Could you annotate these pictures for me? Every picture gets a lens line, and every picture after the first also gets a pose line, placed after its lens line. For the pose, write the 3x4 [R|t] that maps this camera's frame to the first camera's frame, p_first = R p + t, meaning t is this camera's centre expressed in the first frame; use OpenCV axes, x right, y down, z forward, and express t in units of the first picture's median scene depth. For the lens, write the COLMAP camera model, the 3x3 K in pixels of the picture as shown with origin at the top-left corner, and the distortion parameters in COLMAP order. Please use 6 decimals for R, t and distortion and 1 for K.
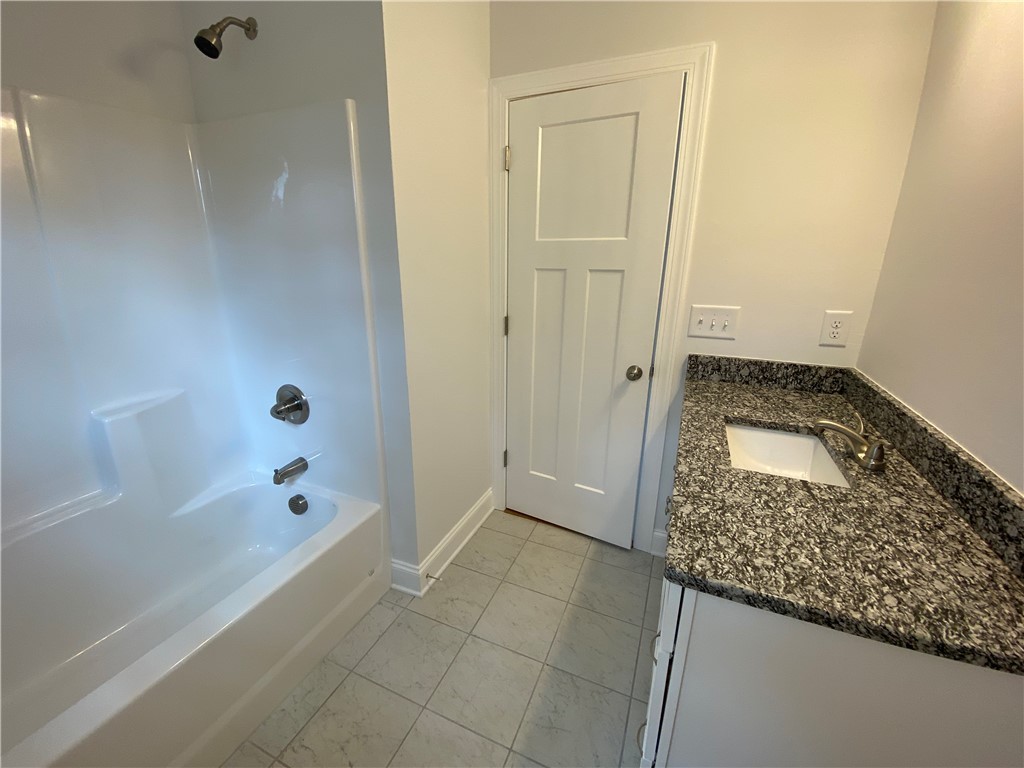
lens RADIAL K [[417.2, 0, 508.0], [0, 417.2, 383.1], [0, 0, 1]] dist [0.029075, -0.022477]
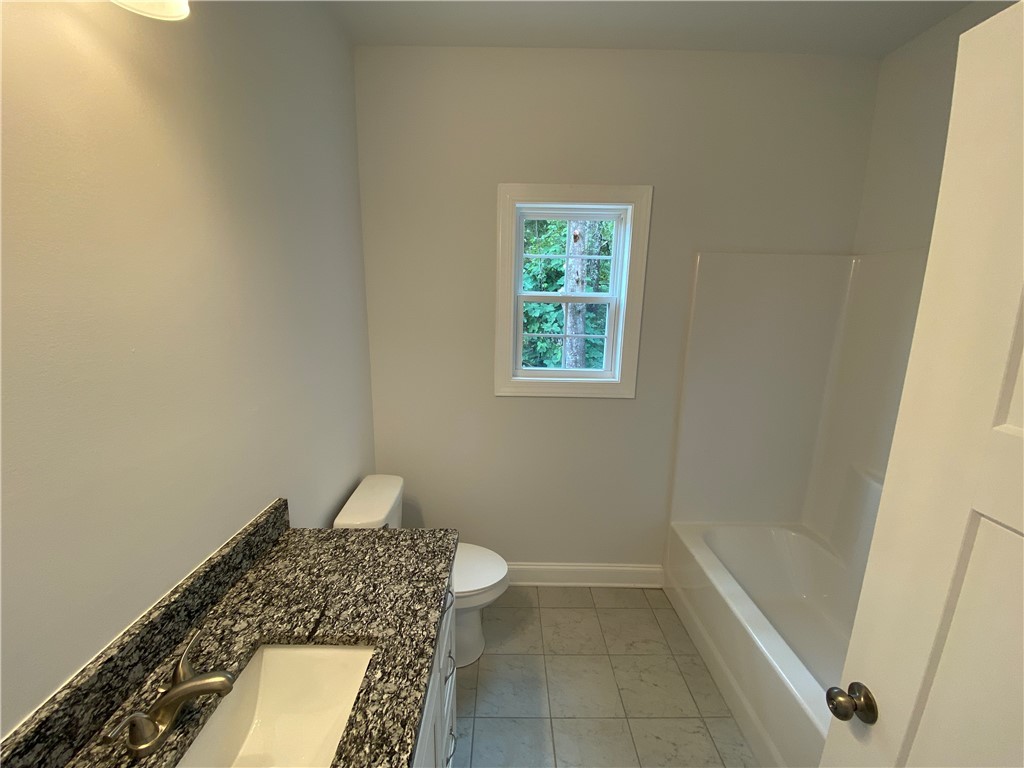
lens RADIAL K [[422.7, 0, 530.3], [0, 422.7, 382.1], [0, 0, 1]] dist [0.030679, -0.023827]
pose [[-0.892871, 0.055983, -0.446819, 0.653024], [-0.163570, 0.884148, 0.437637, -0.762354], [0.419555, 0.463840, -0.780273, 1.673892]]
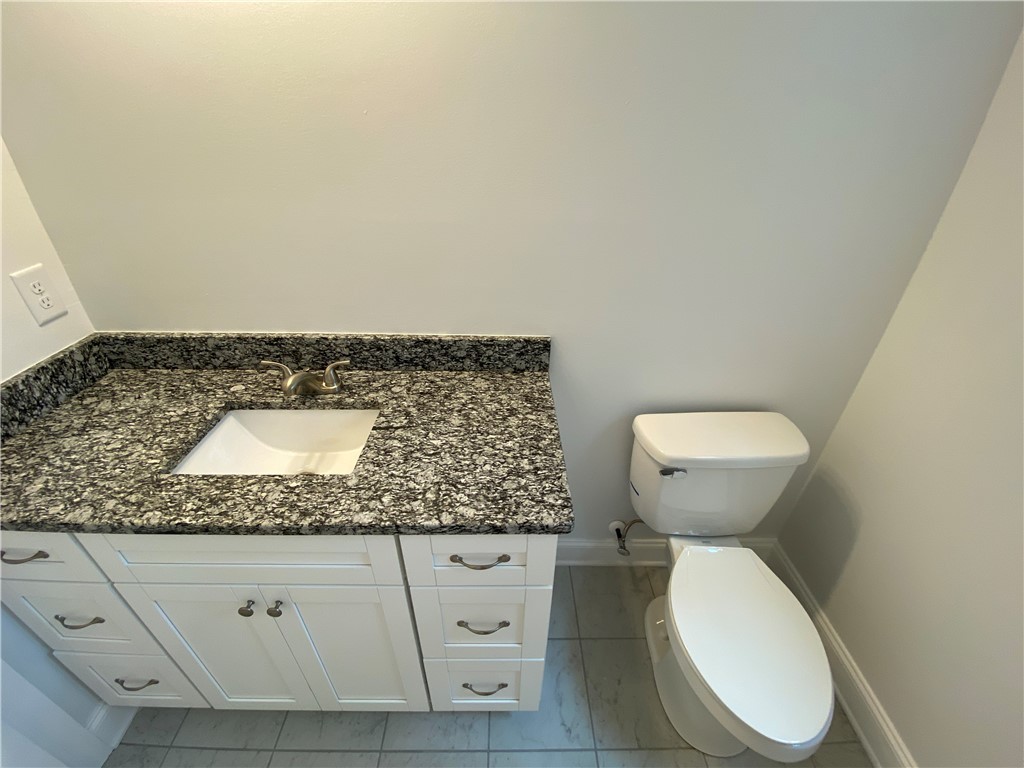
lens RADIAL K [[417.2, 0, 508.0], [0, 417.2, 383.1], [0, 0, 1]] dist [0.029075, -0.022477]
pose [[-0.415828, -0.489218, 0.766651, -0.142251], [0.248421, 0.749828, 0.613225, -0.377288], [-0.874857, 0.445448, -0.190268, 0.849912]]
